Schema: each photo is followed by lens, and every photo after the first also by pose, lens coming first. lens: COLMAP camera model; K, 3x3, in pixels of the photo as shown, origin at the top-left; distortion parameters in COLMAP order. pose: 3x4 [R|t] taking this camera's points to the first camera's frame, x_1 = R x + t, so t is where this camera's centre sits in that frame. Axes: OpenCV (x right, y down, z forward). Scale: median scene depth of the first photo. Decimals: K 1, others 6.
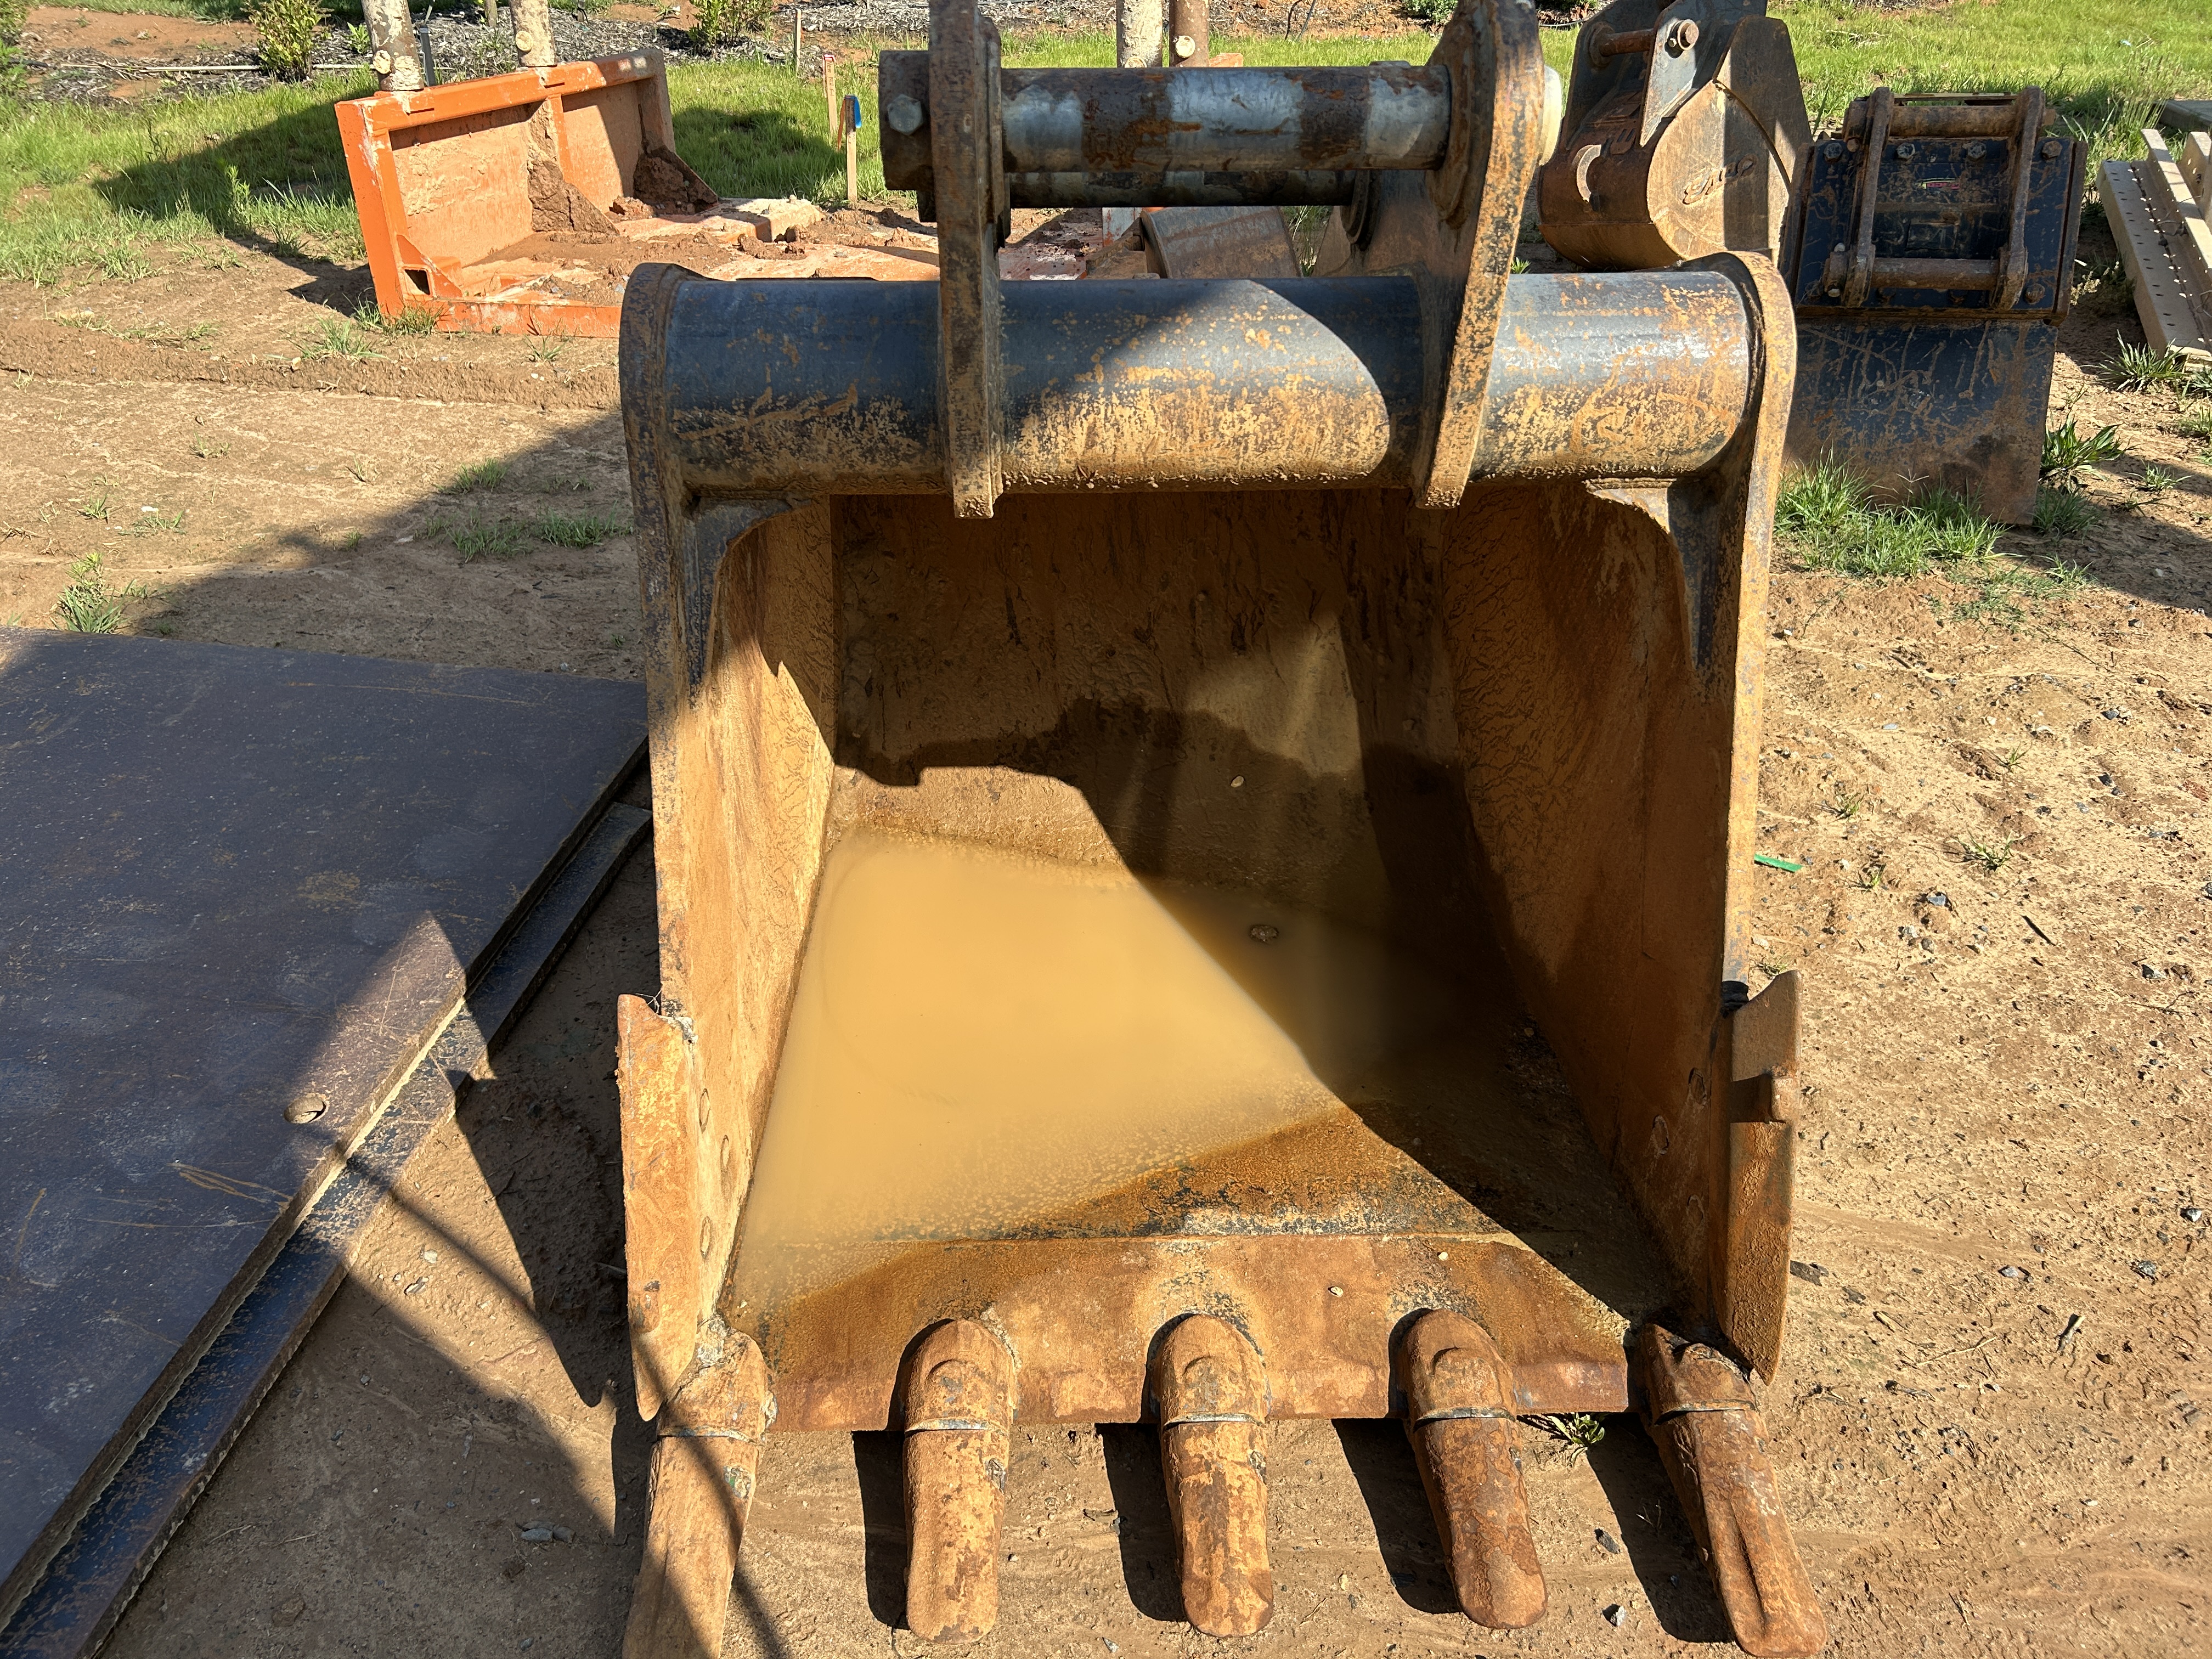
lens RADIAL K [[1669.3, 0, 1106.0], [0, 1669.3, 829.5], [0, 0, 1]] dist [0.039472, -0.046689]
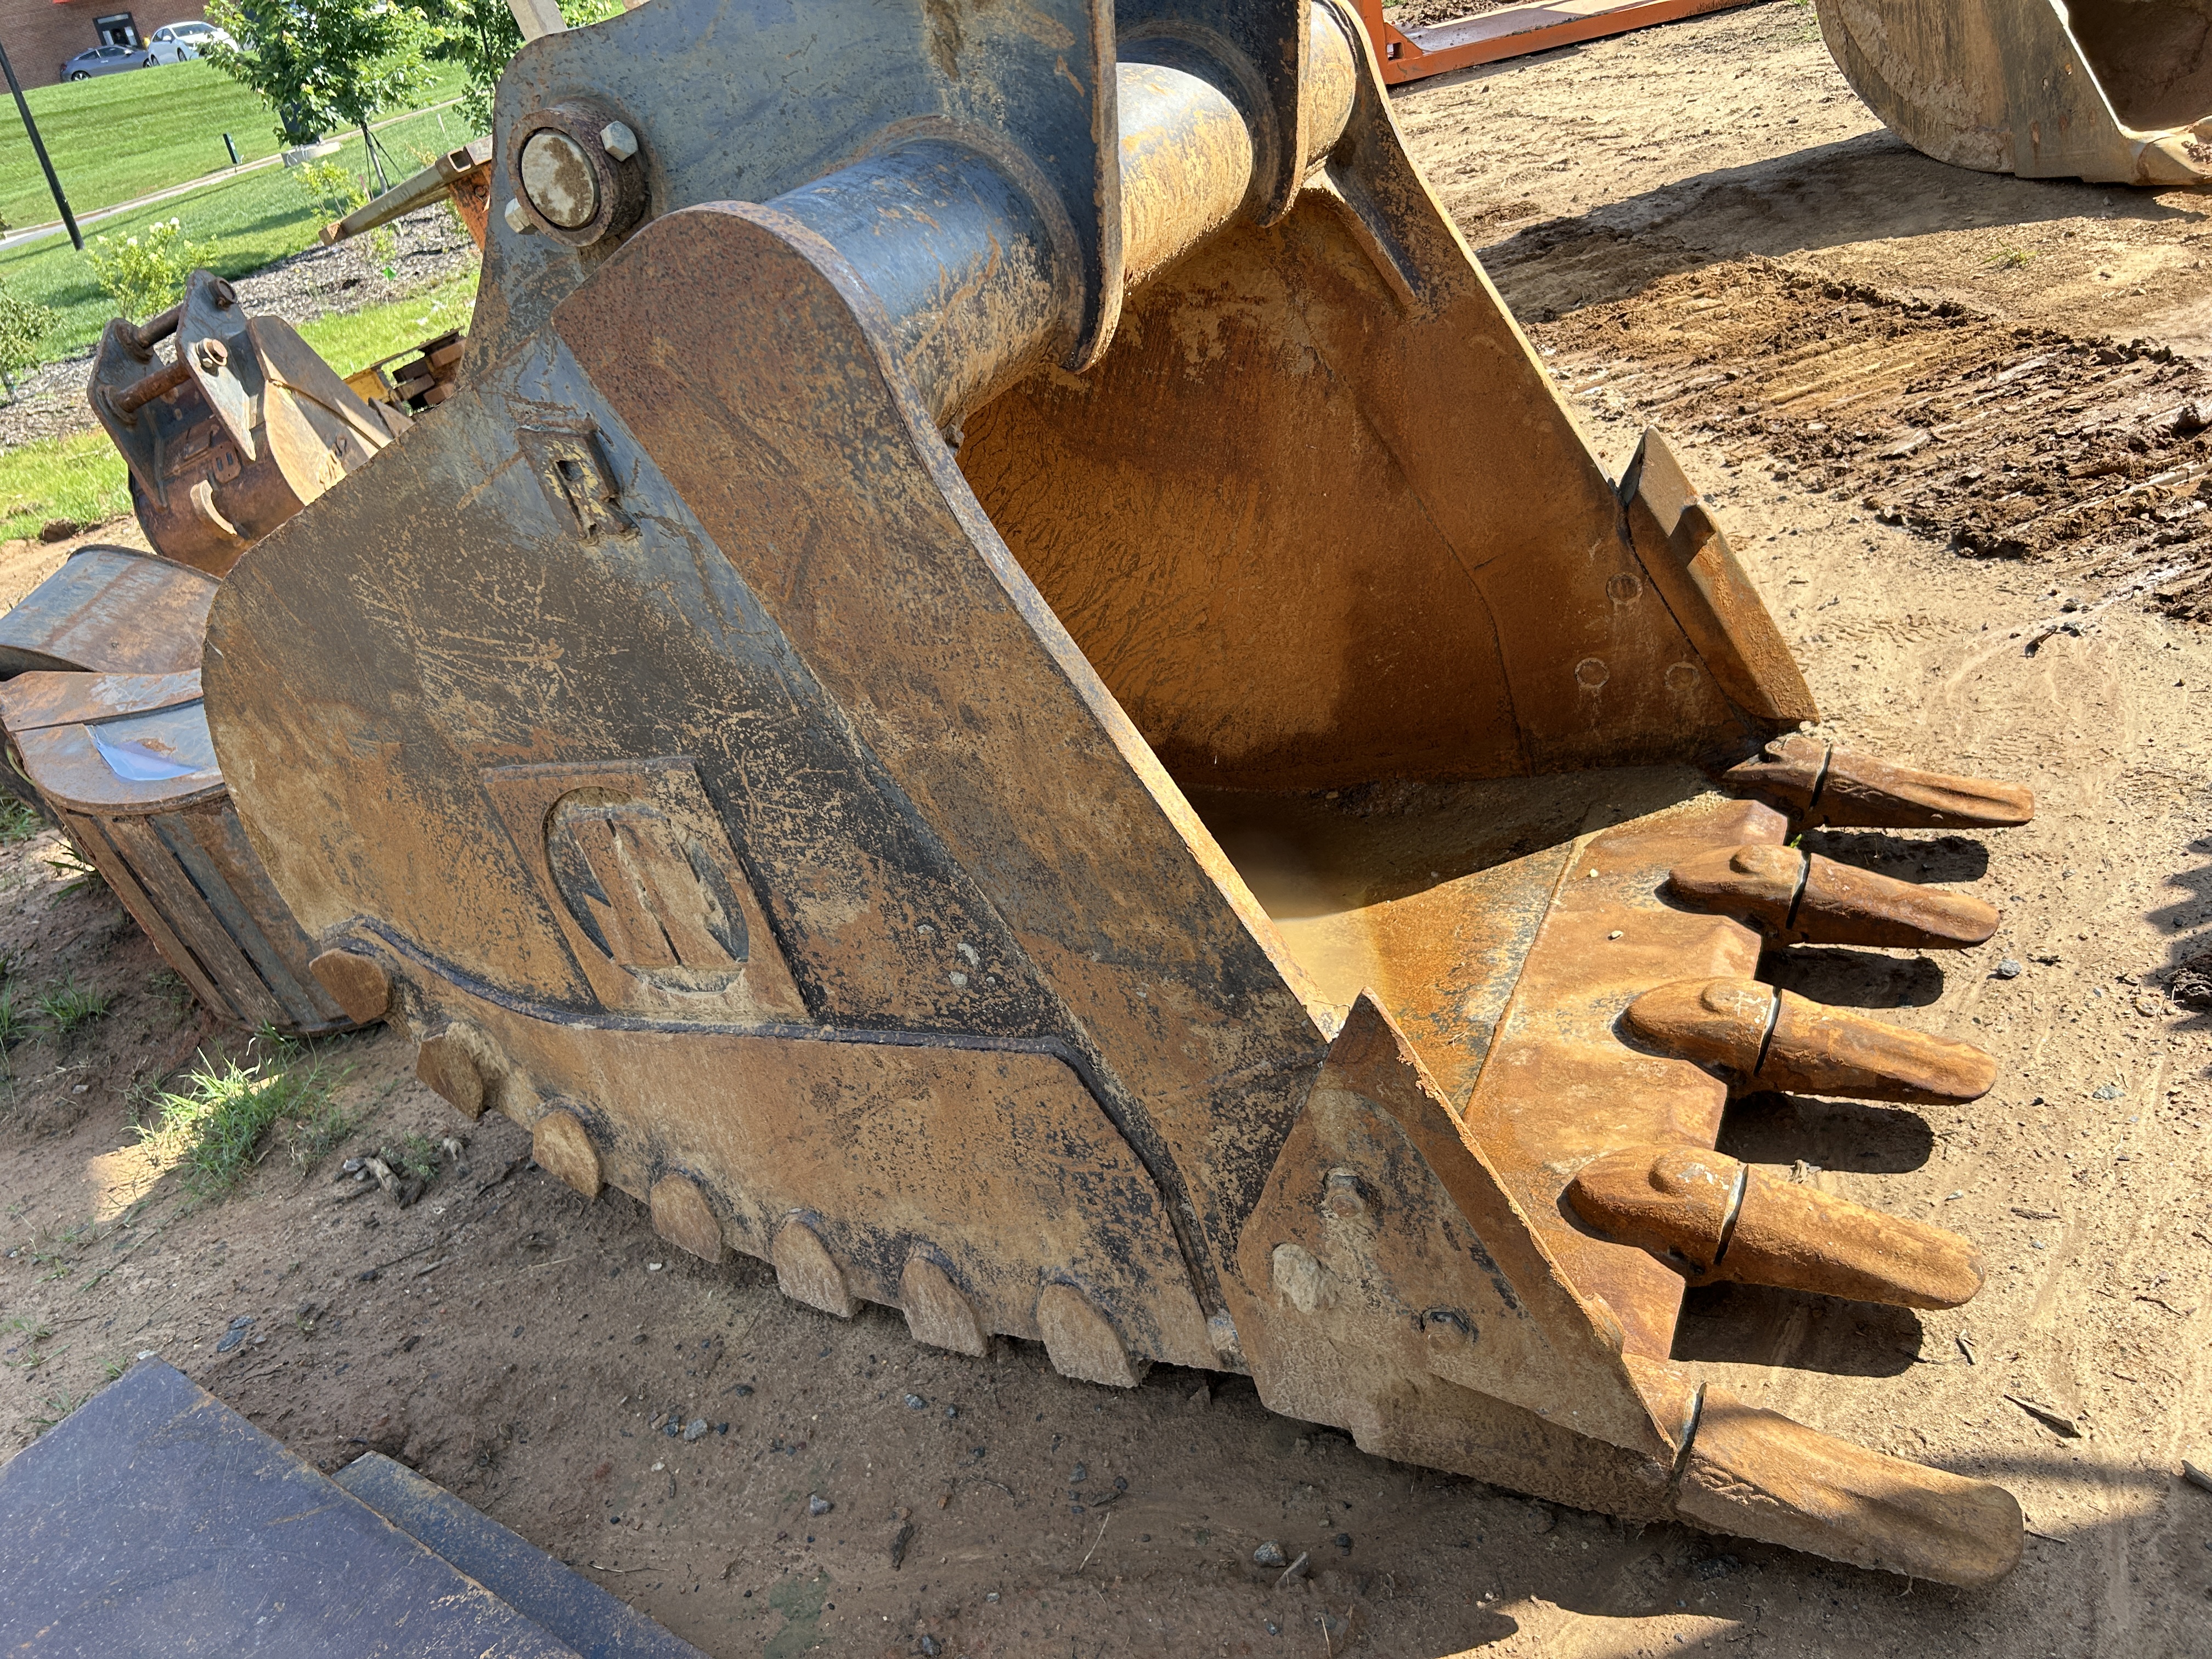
lens RADIAL K [[1669.3, 0, 1106.0], [0, 1669.3, 829.5], [0, 0, 1]] dist [0.039472, -0.046689]
pose [[0.440584, -0.508881, 0.739545, -0.699533], [0.672753, 0.732617, 0.103322, -0.079966], [-0.594382, 0.452008, 0.665130, 0.472754]]
